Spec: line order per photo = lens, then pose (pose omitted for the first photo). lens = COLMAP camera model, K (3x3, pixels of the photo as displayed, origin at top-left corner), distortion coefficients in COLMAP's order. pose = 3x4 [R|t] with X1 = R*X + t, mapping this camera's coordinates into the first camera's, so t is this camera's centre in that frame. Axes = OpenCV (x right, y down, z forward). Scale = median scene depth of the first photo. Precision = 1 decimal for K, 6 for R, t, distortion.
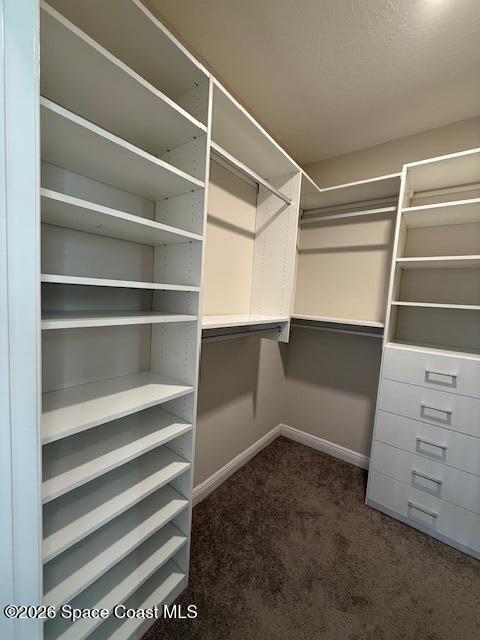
lens RADIAL K [[253.5, 0, 238.7], [0, 253.5, 318.9], [0, 0, 1]] dist [0.001417, -0.000245]
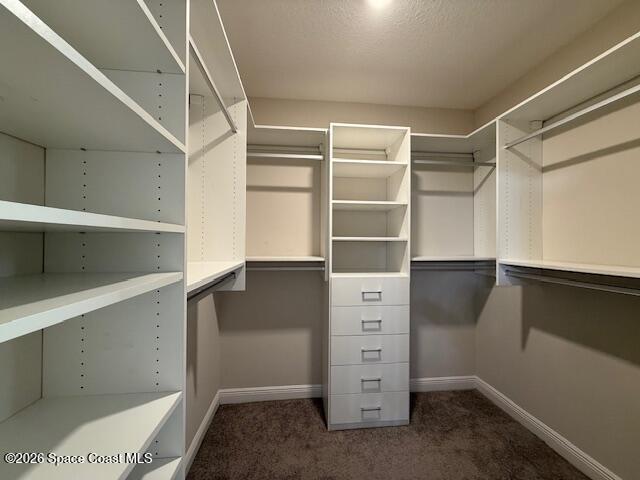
lens RADIAL K [[253.5, 0, 319.2], [0, 253.5, 240.9], [0, 0, 1]] dist [0.001417, -0.000245]
pose [[0.728058, -0.051376, 0.683588, -0.213502], [0.099429, 0.994557, -0.031150, -0.022064], [-0.678267, 0.090648, 0.729203, 0.199612]]
